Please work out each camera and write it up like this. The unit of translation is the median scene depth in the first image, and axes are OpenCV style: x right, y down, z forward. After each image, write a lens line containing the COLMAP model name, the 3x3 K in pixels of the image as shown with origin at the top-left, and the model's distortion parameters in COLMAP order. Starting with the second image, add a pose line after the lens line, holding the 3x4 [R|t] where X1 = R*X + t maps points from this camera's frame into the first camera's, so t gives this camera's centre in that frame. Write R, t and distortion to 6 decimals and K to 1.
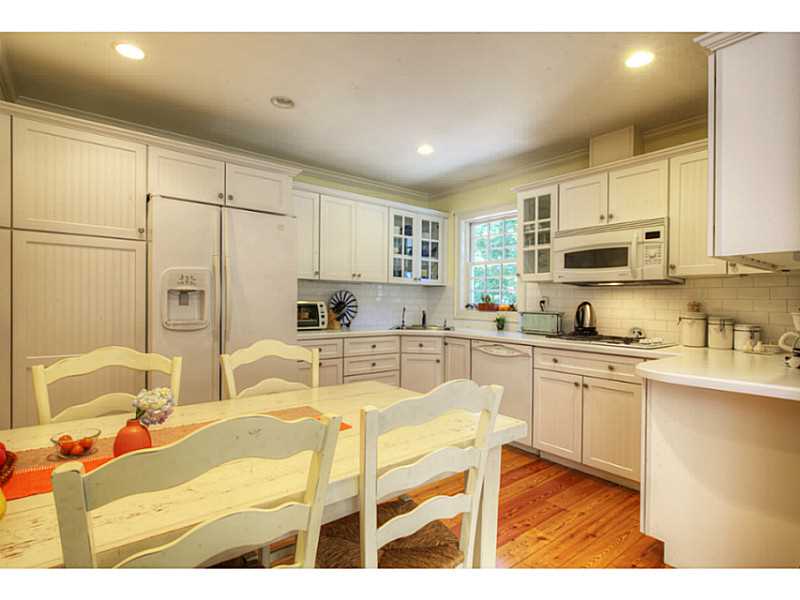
lens RADIAL K [[409.1, 0, 402.8], [0, 409.1, 302.3], [0, 0, 1]] dist [0.018877, -0.001169]
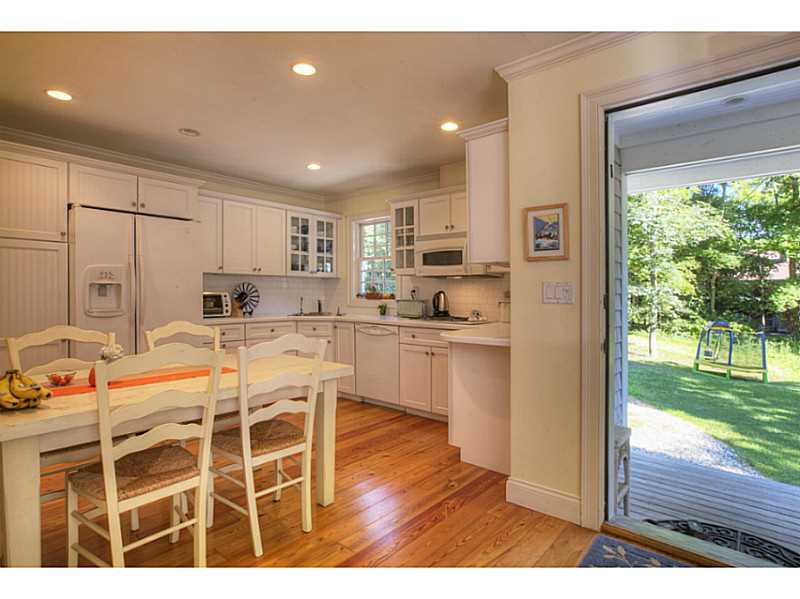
lens RADIAL K [[429.1, 0, 397.4], [0, 429.1, 294.9], [0, 0, 1]] dist [-0.008451, 0.006598]
pose [[0.985012, -0.008490, 0.172277, 0.075319], [0.007554, 0.999953, 0.006088, 0.001572], [-0.172321, -0.004696, 0.985030, -0.286892]]
